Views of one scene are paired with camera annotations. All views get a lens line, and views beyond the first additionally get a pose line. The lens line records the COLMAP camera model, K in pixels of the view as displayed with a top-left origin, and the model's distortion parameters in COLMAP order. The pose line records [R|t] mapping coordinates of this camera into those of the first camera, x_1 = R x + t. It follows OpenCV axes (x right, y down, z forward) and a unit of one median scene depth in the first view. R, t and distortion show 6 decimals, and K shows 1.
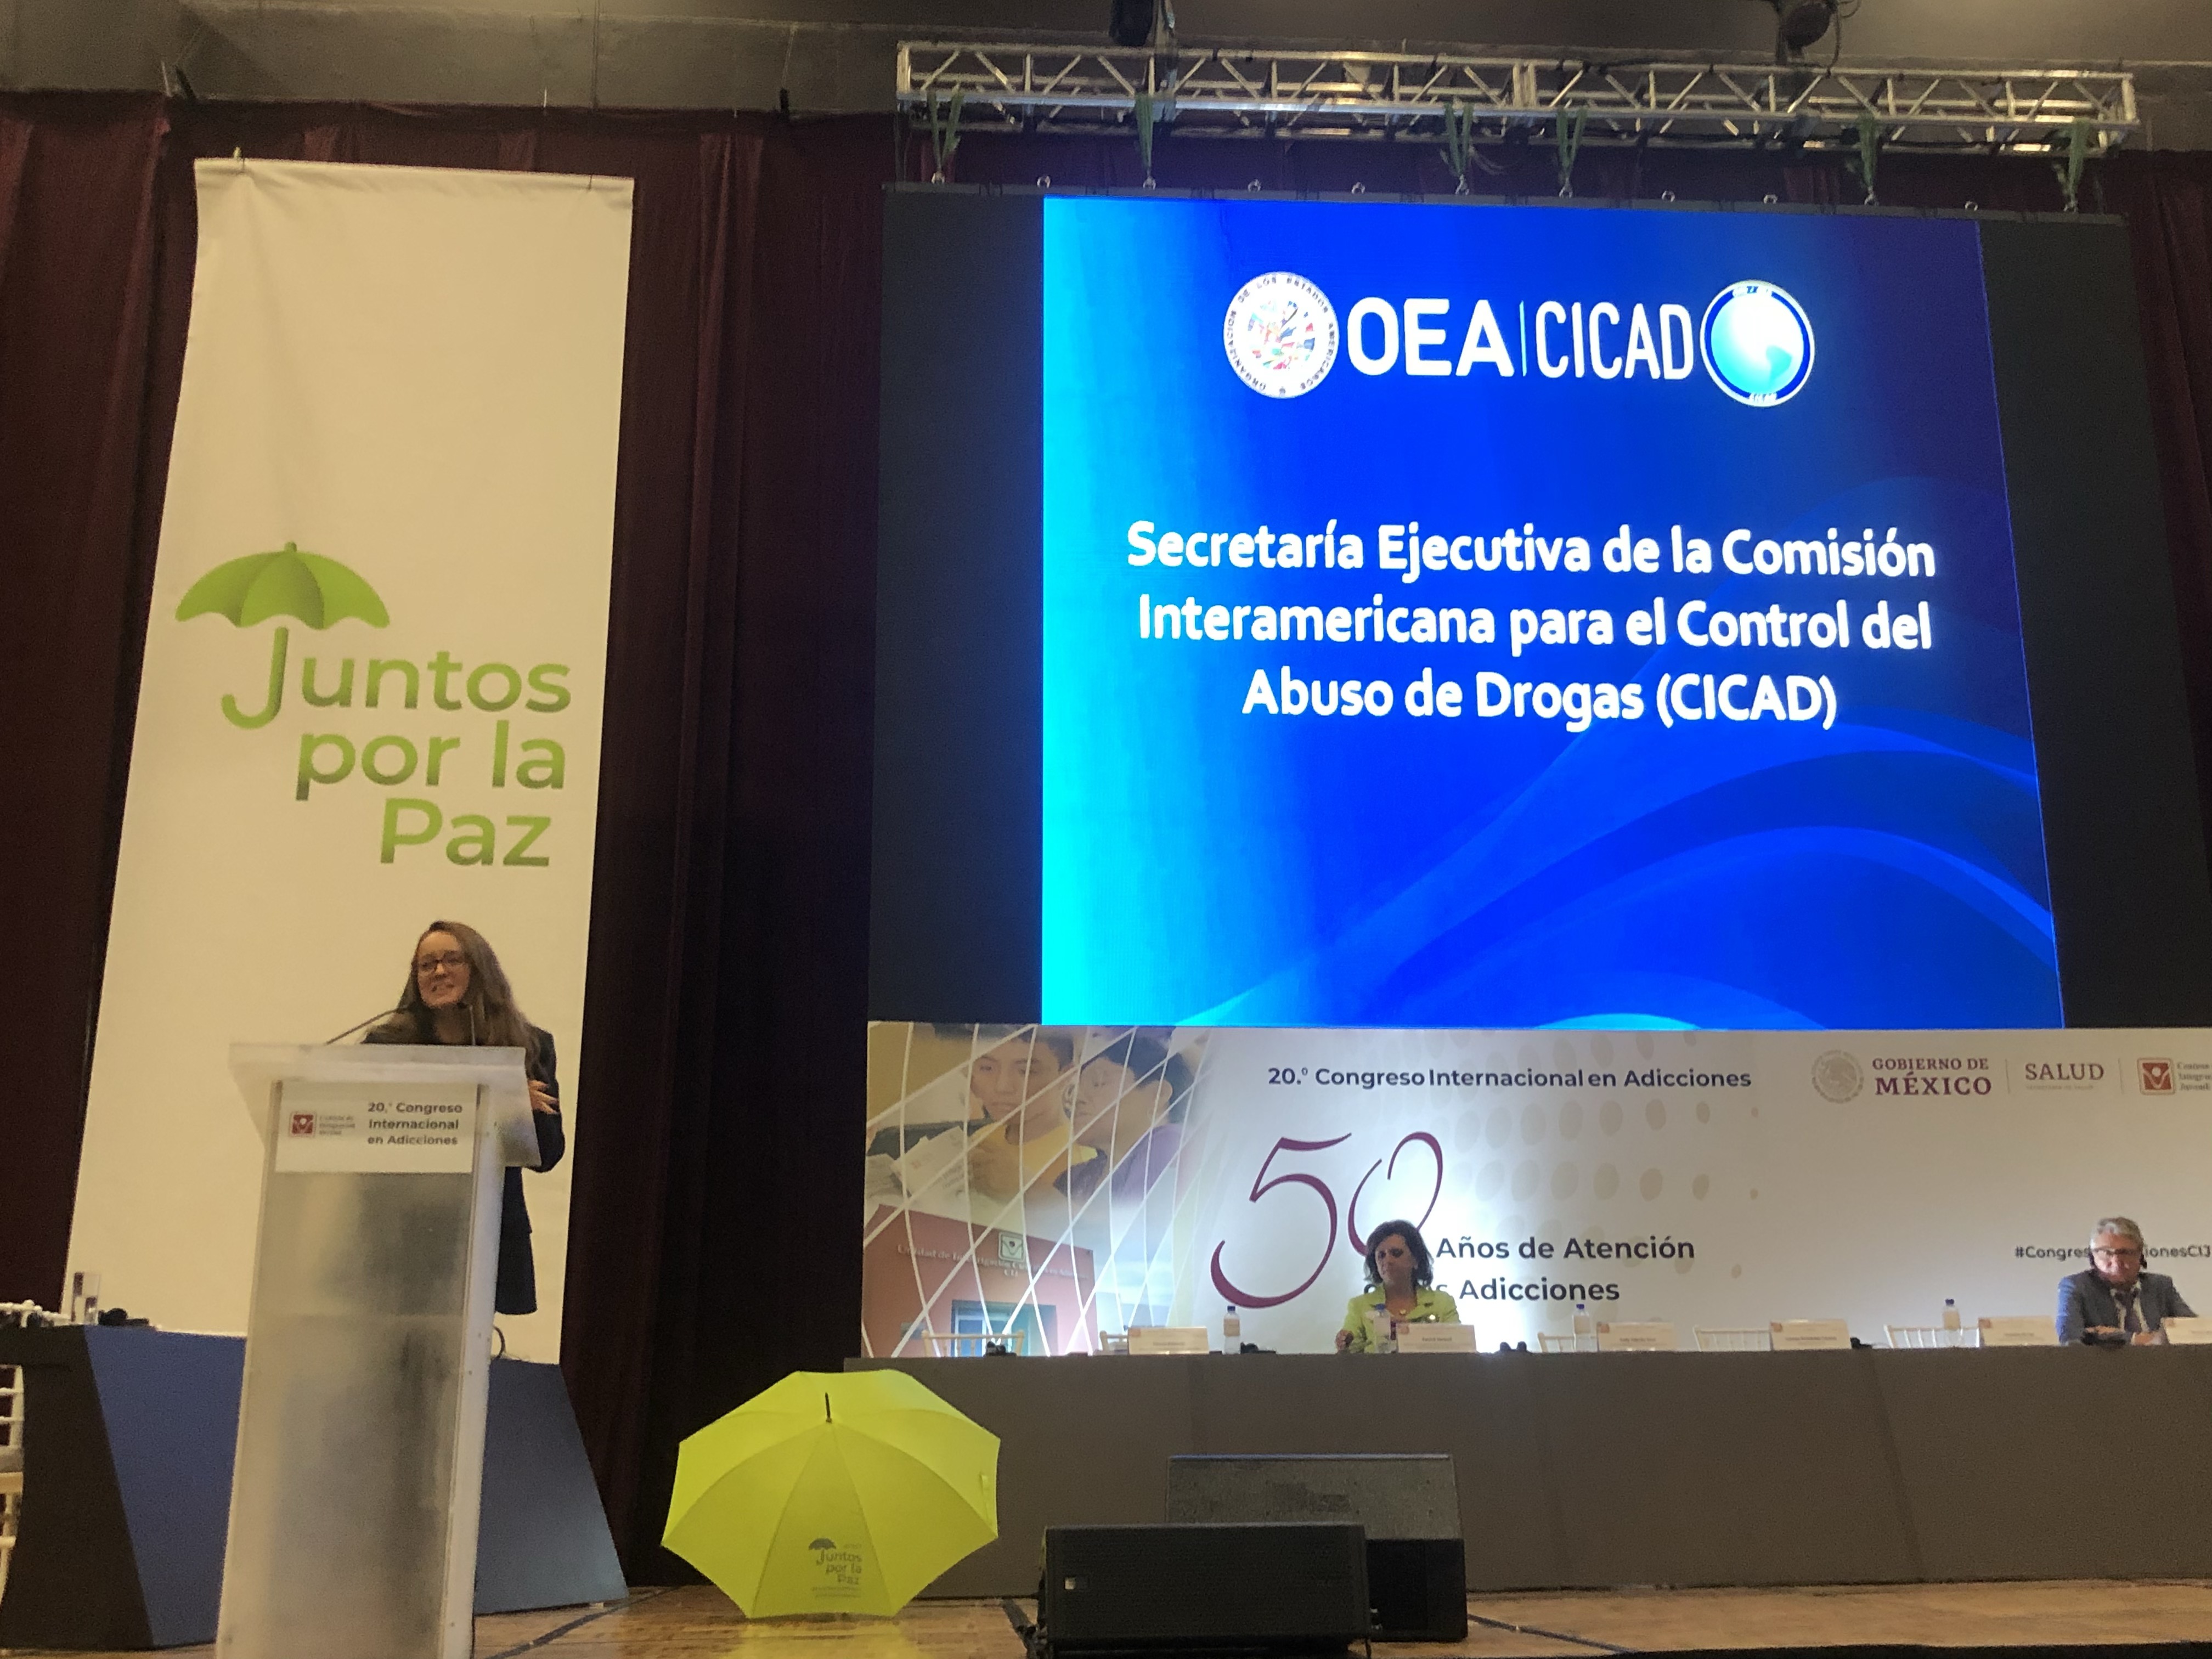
lens RADIAL K [[2066.7, 0, 1155.5], [0, 2066.7, 895.7], [0, 0, 1]] dist [-0.016360, 0.000000]
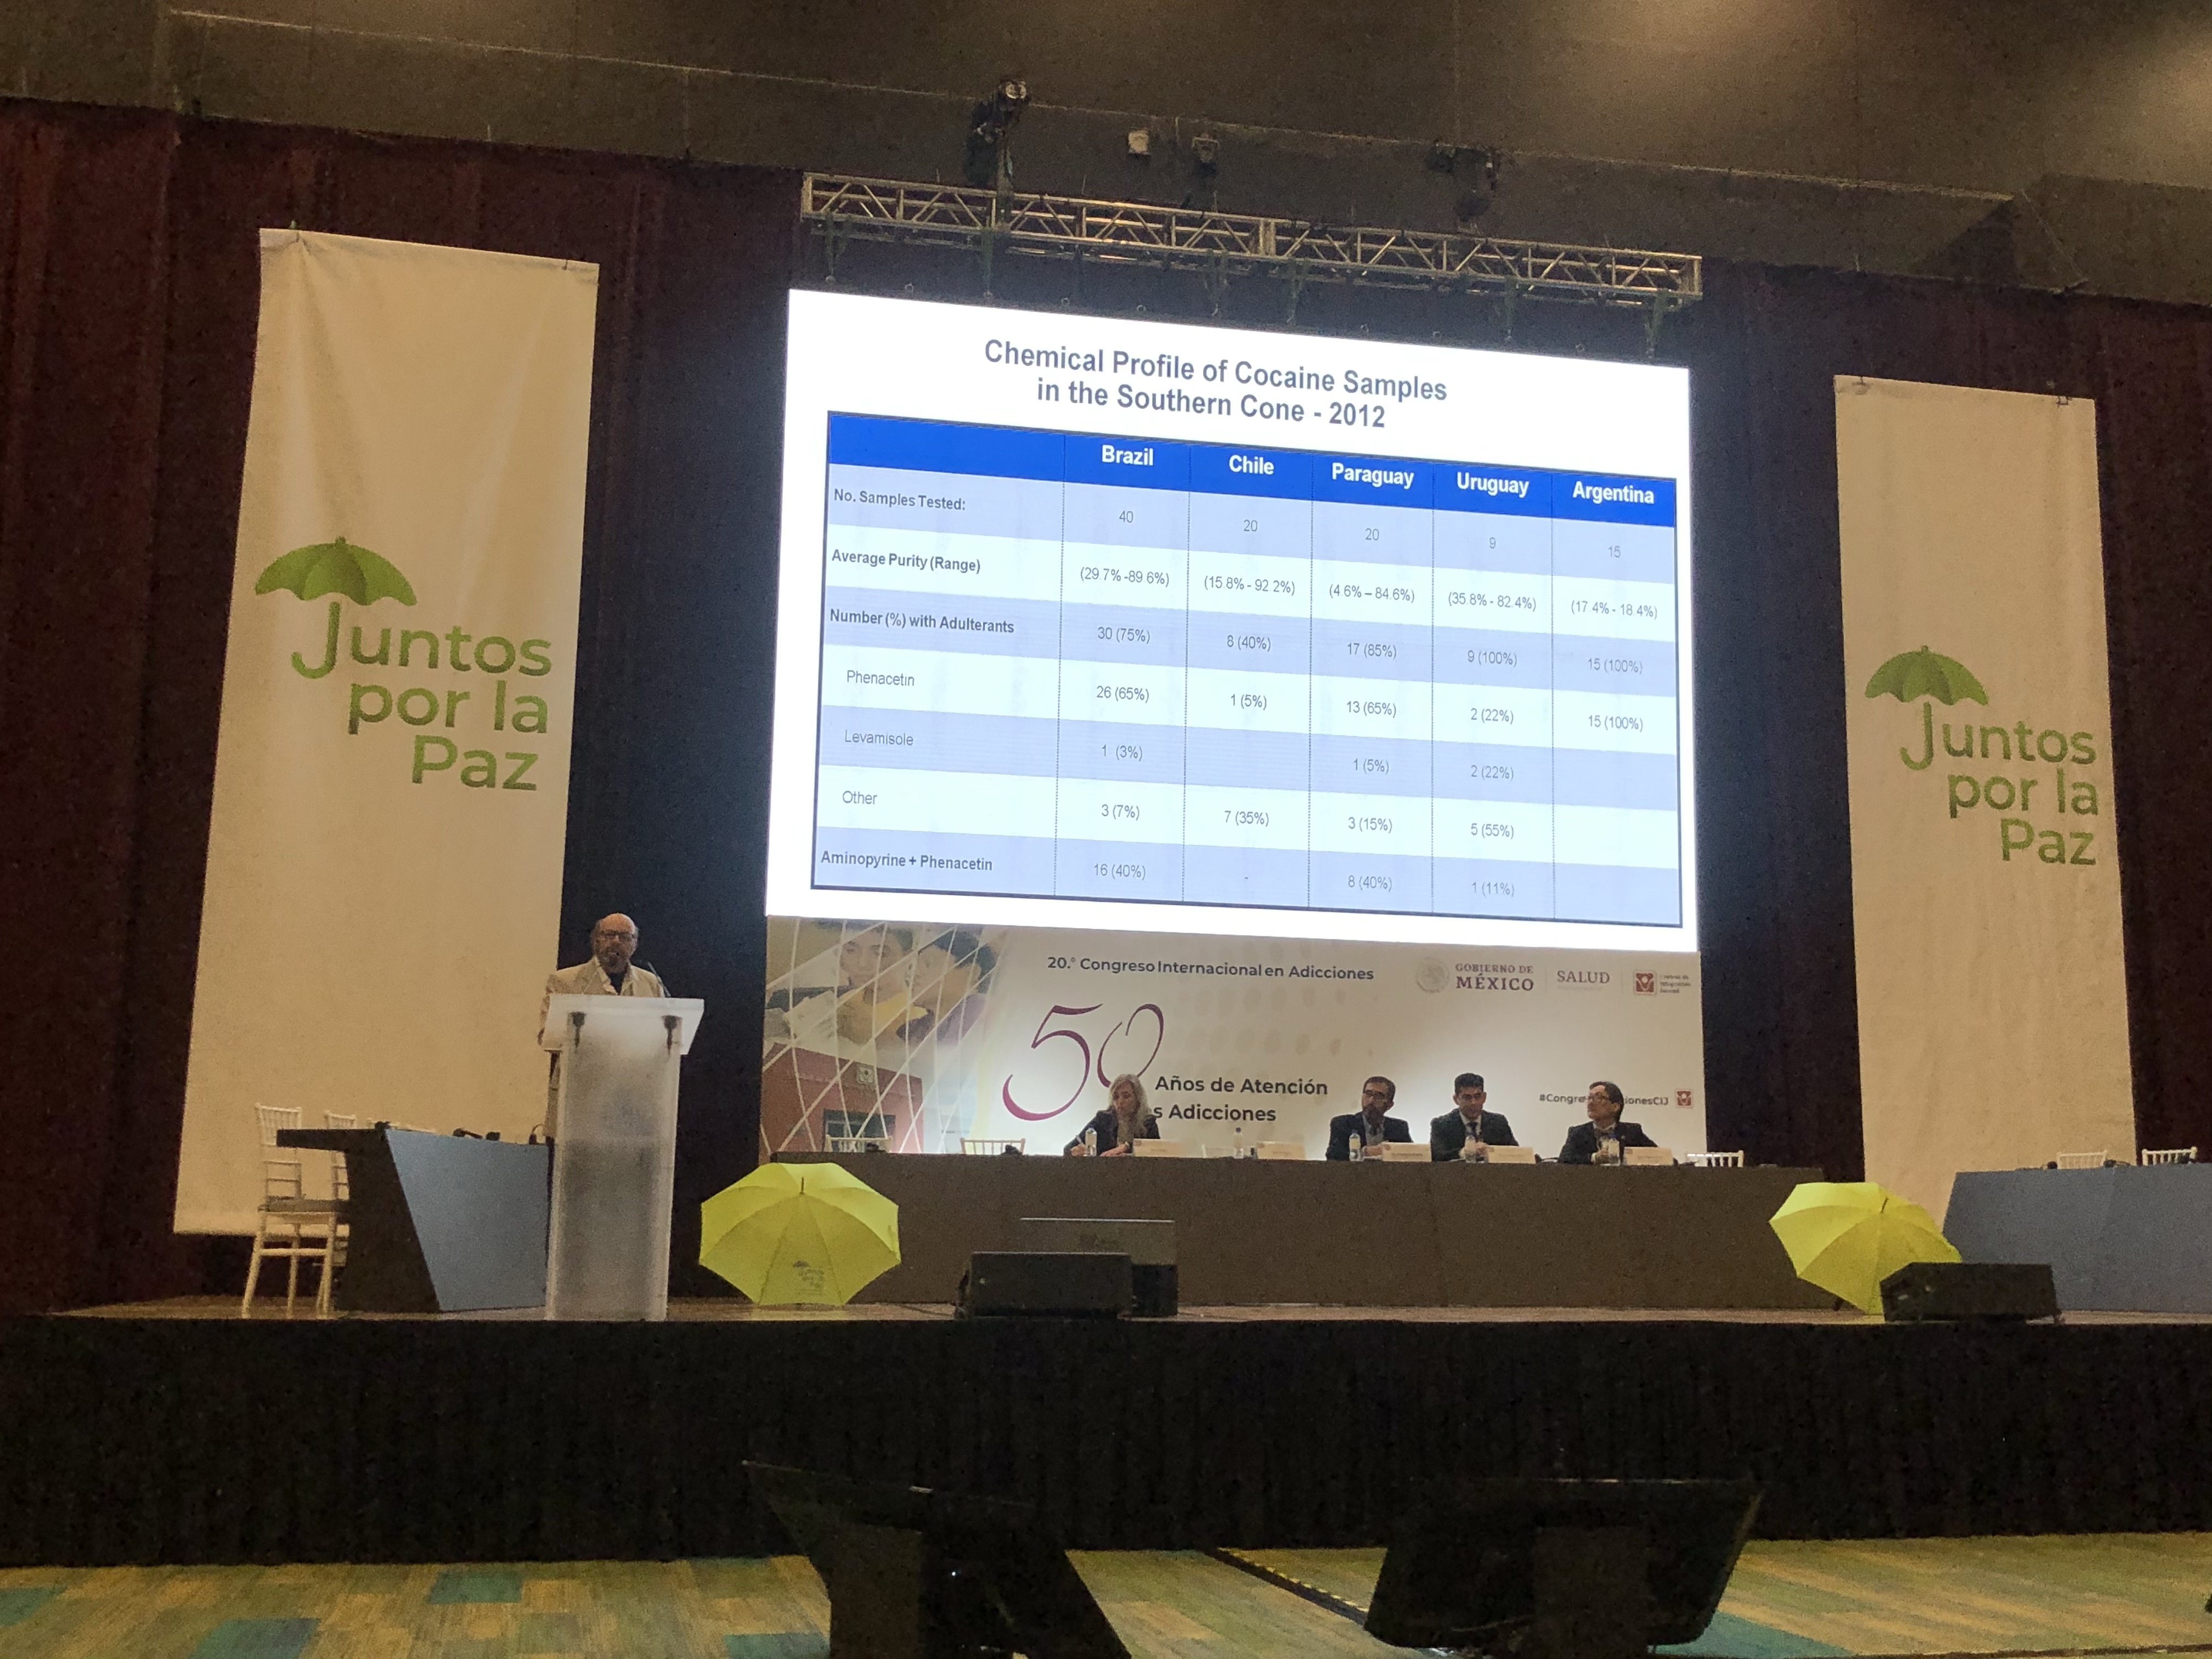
lens RADIAL K [[2593.2, 0, 1104.8], [0, 2593.2, 817.8], [0, 0, 1]] dist [-0.069734, 0.000000]
pose [[0.989734, 0.042290, 0.136525, -0.151894], [-0.057201, 0.992589, 0.107213, -0.202534], [-0.130980, -0.113922, 0.984818, -0.751718]]
